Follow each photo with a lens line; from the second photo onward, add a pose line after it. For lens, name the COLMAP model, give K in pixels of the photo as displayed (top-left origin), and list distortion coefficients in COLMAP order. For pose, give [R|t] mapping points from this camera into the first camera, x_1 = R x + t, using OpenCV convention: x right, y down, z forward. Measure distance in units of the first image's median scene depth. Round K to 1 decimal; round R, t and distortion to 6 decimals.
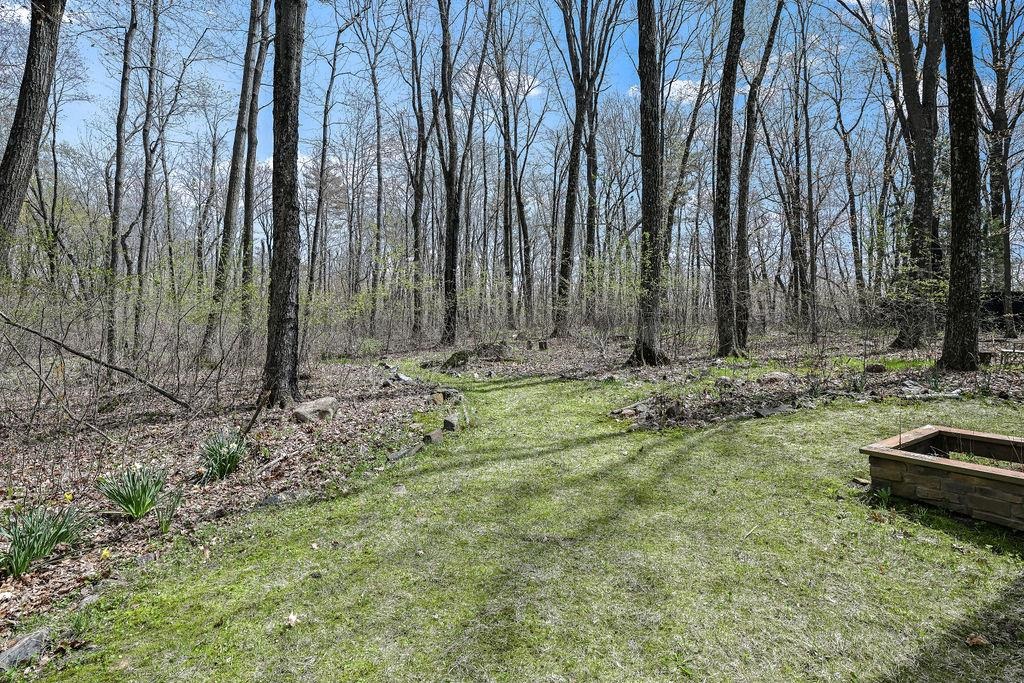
lens RADIAL K [[501.4, 0, 512.0], [0, 501.4, 341.5], [0, 0, 1]] dist [0.000050, 0.000423]
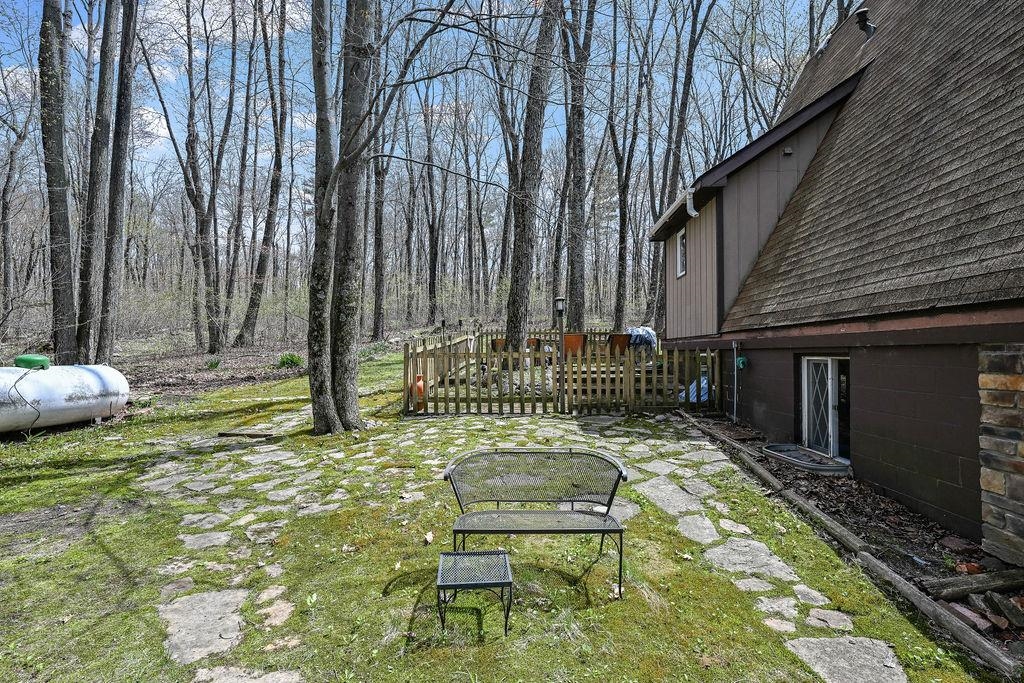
lens RADIAL K [[501.4, 0, 512.0], [0, 501.4, 341.5], [0, 0, 1]] dist [0.000050, 0.000423]
pose [[0.998793, 0.009770, 0.048146, 0.087905], [-0.010943, 0.999648, 0.024162, 0.020489], [-0.047893, -0.024660, 0.998548, -0.920885]]
